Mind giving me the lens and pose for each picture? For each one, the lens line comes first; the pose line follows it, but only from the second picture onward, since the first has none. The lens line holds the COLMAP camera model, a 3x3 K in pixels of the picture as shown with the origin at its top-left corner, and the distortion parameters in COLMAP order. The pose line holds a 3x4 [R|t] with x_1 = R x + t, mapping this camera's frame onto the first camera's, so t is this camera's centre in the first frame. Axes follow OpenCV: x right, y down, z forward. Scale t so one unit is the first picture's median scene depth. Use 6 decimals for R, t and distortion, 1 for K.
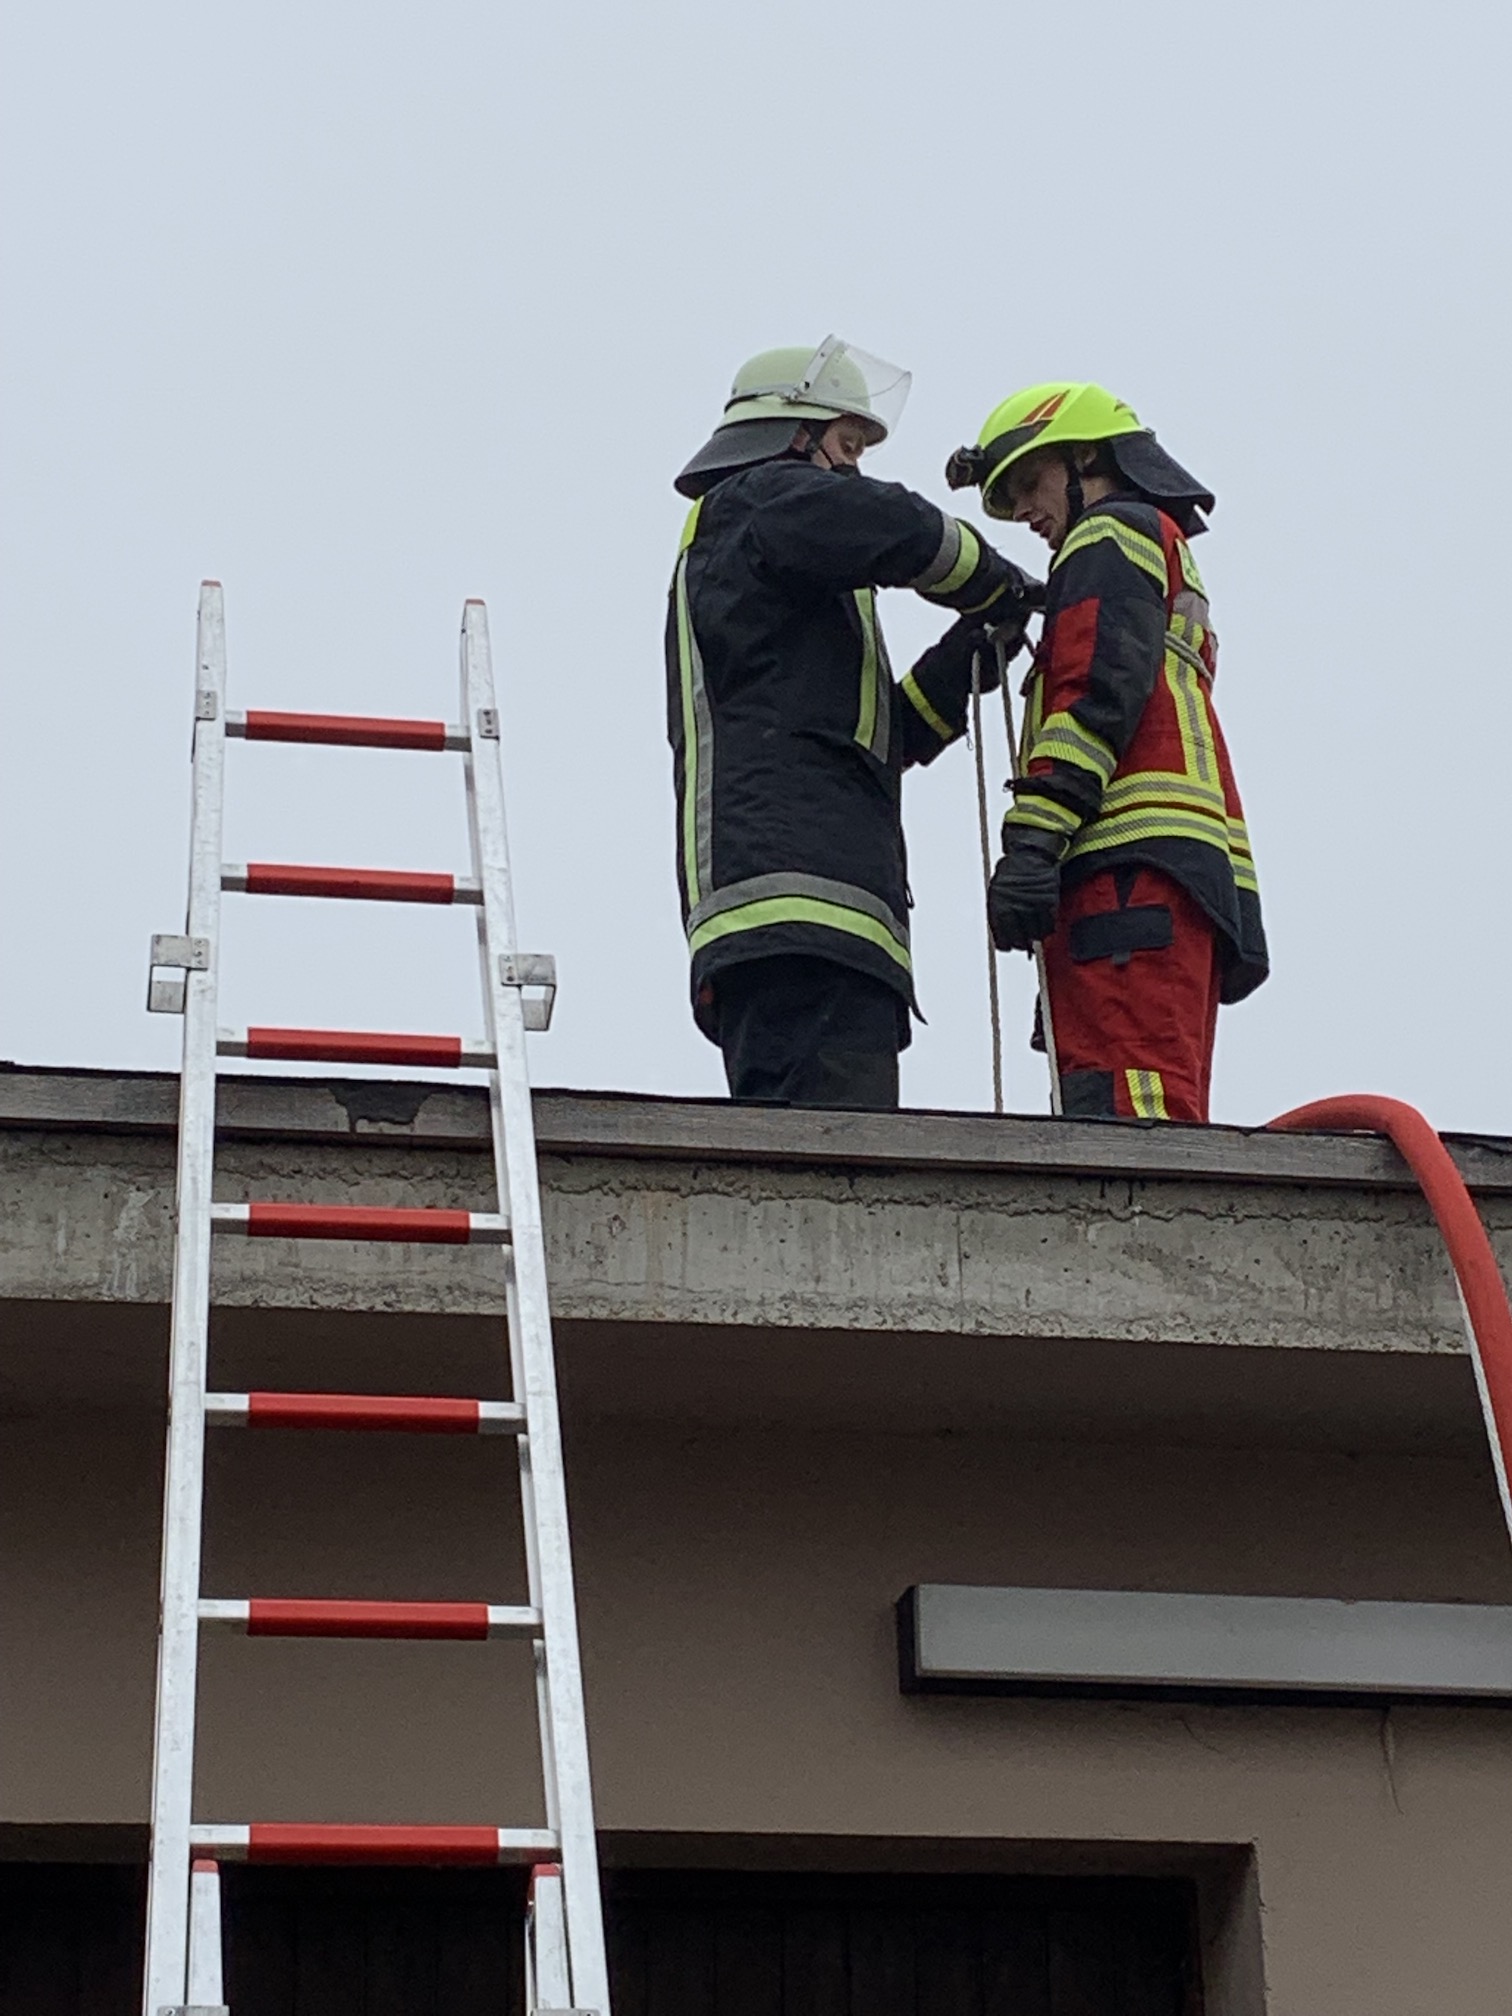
lens RADIAL K [[4479.3, 0, 756.0], [0, 4479.3, 1008.0], [0, 0, 1]] dist [0.066429, 0.131448]
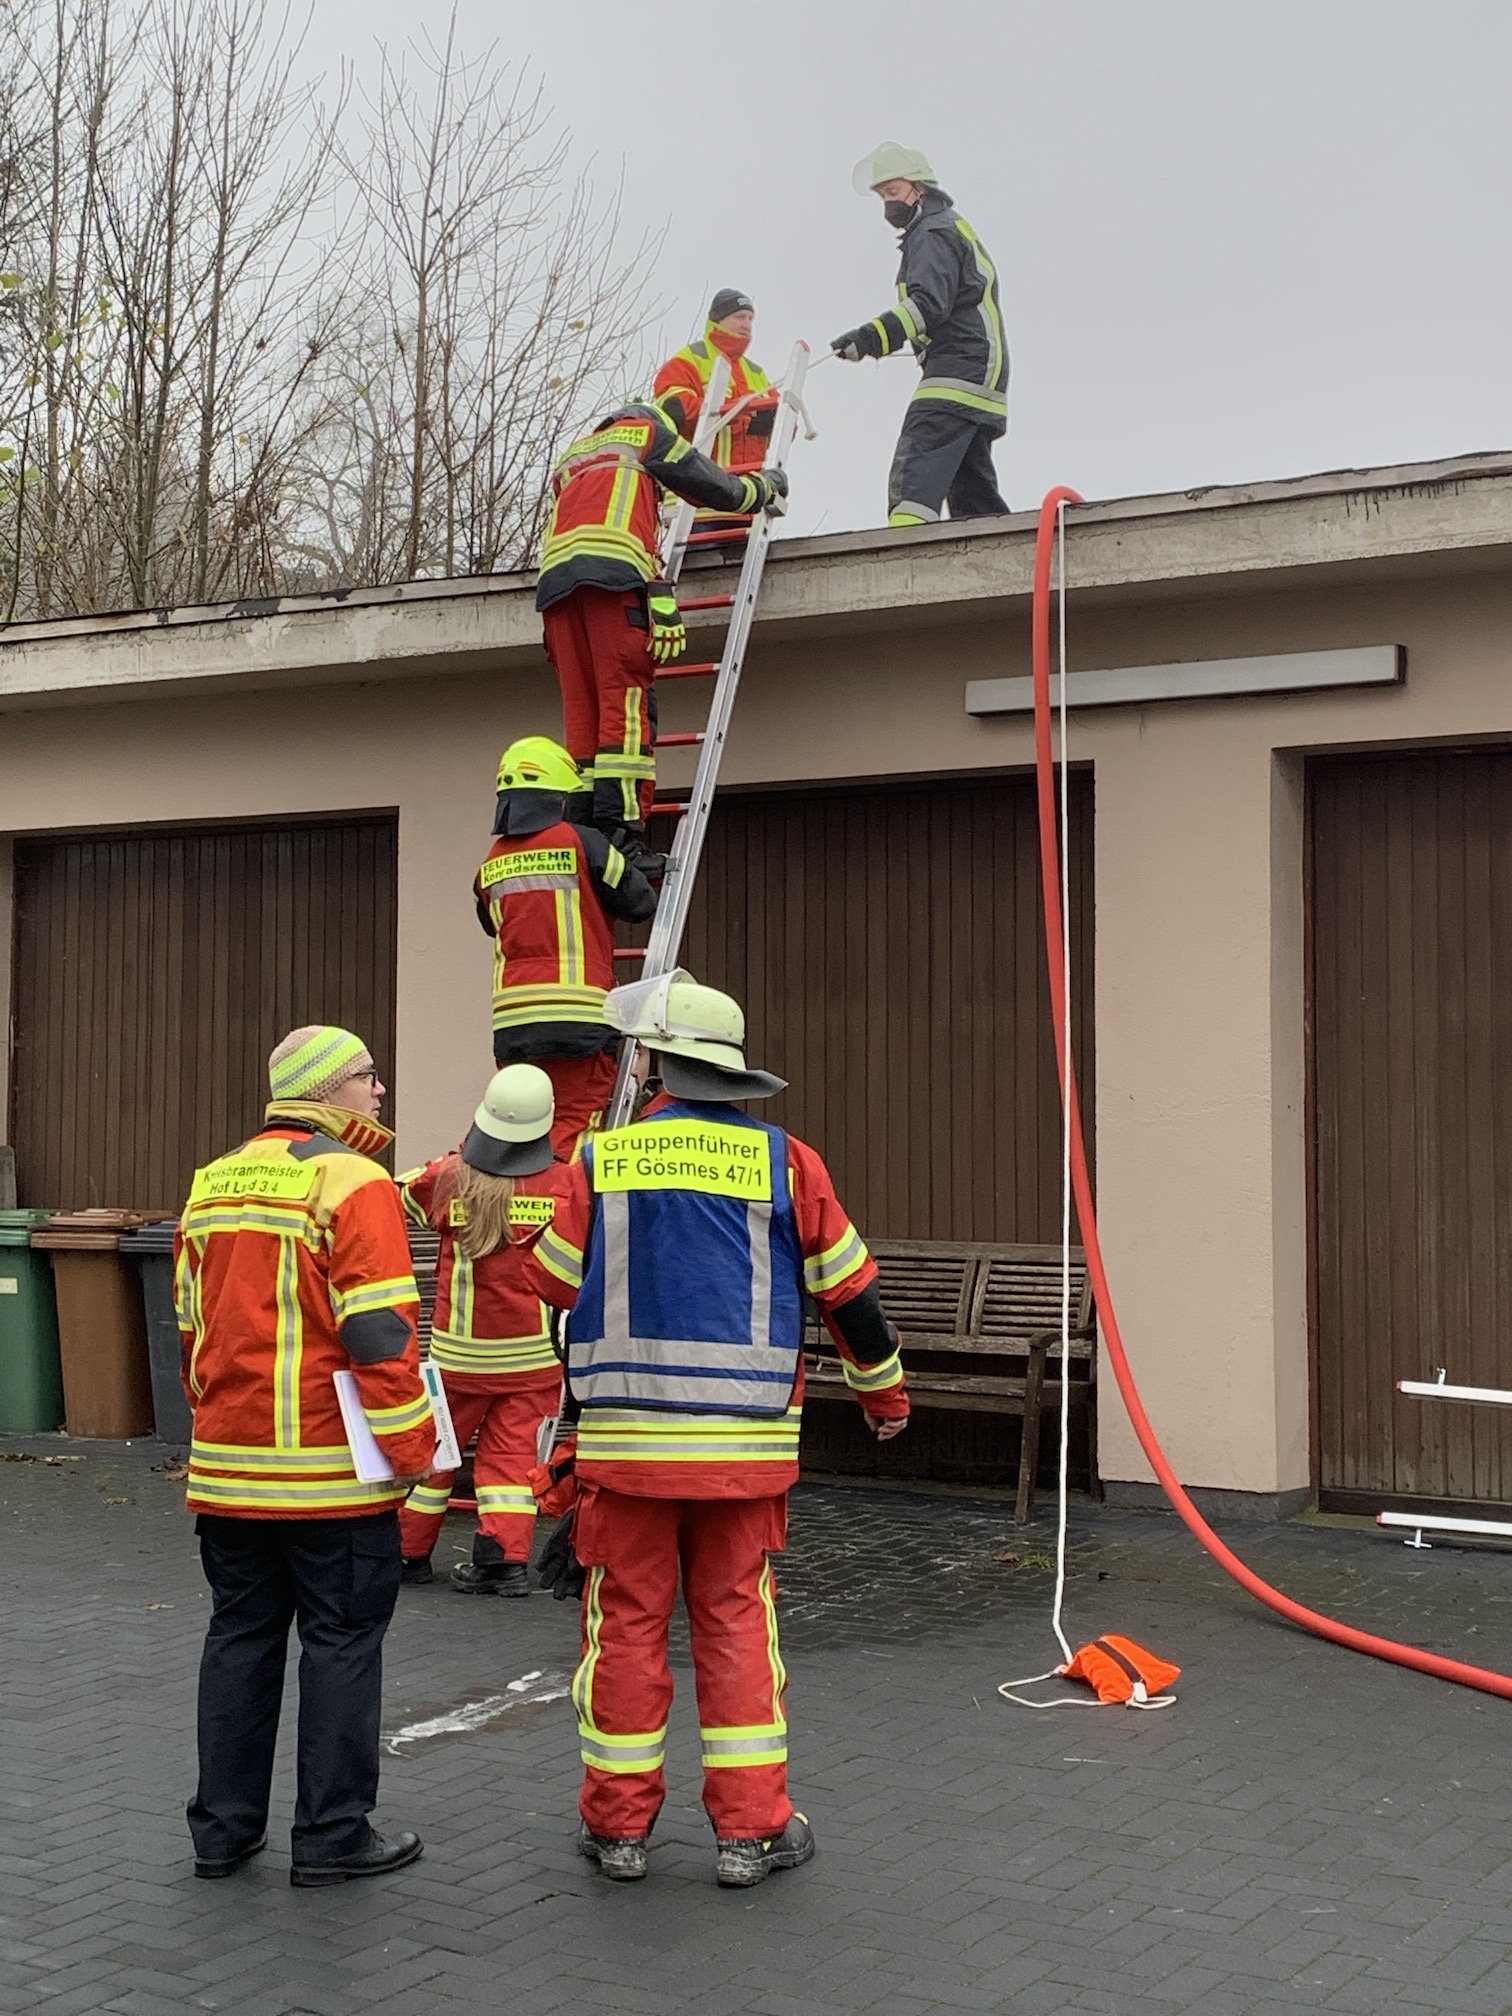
lens RADIAL K [[3052.2, 0, 756.0], [0, 3052.2, 1008.0], [0, 0, 1]] dist [0.009379, 0.007006]
pose [[0.731750, -0.010205, -0.681497, 1.287998], [0.234254, 0.942741, 0.237411, -0.169396], [0.640053, -0.333369, 0.692241, -0.495653]]
